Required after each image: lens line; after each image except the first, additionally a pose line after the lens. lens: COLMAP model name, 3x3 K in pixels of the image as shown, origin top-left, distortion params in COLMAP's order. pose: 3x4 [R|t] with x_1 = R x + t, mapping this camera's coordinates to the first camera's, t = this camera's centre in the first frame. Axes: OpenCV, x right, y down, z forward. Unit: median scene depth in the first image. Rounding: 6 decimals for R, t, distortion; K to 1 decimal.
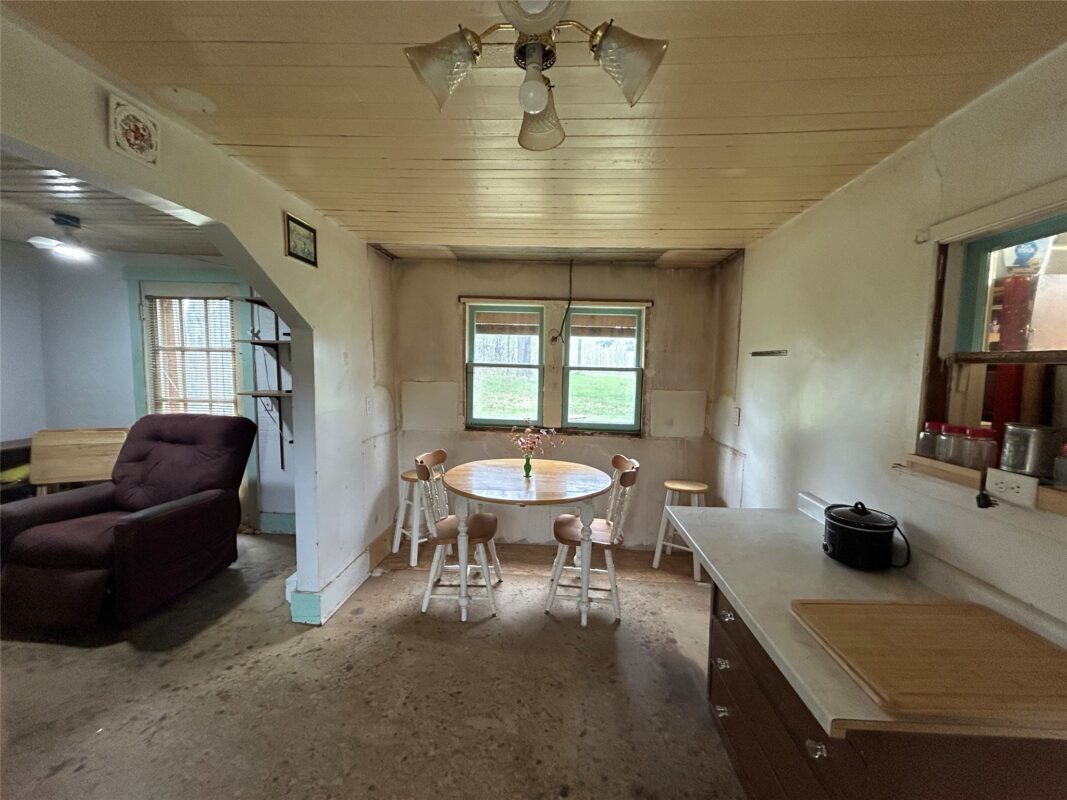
lens RADIAL K [[430.9, 0, 536.7], [0, 430.9, 400.3], [0, 0, 1]] dist [0.001258, 0.000550]
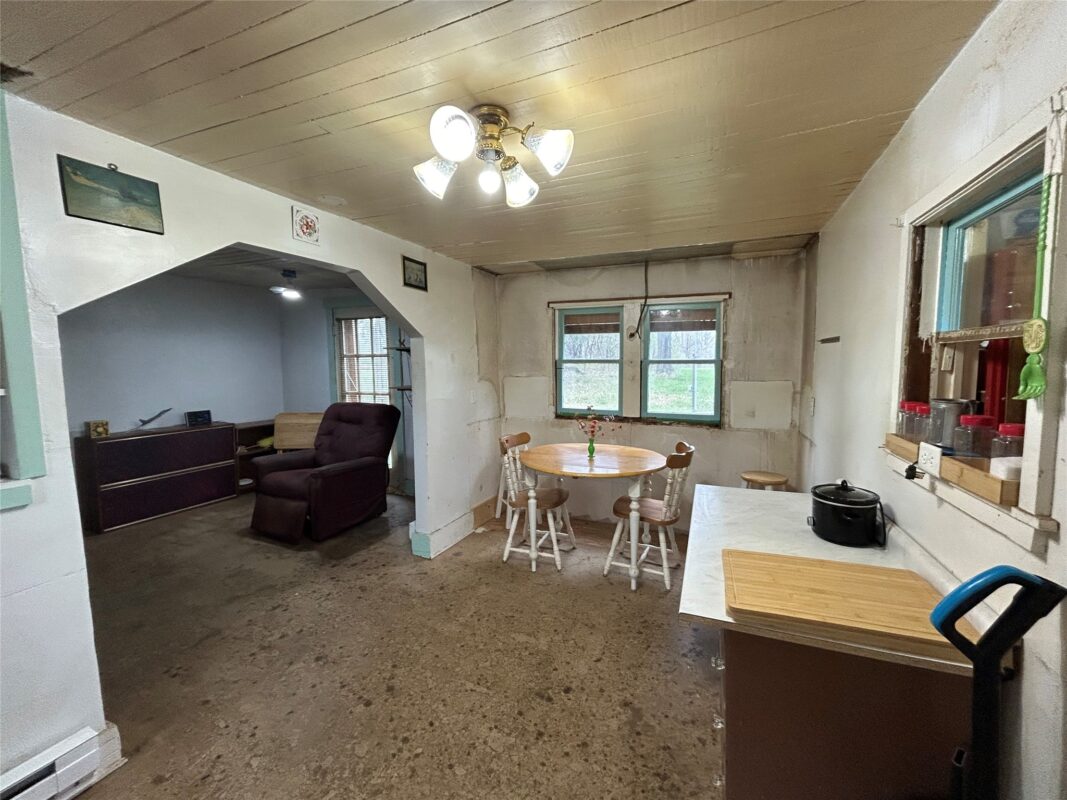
lens RADIAL K [[430.9, 0, 534.5], [0, 430.9, 399.6], [0, 0, 1]] dist [0.001258, 0.000550]
pose [[0.941865, 0.001468, -0.335989, 0.201851], [-0.001024, 0.999998, 0.001498, 0.021003], [0.335991, -0.001067, 0.941865, -0.119245]]
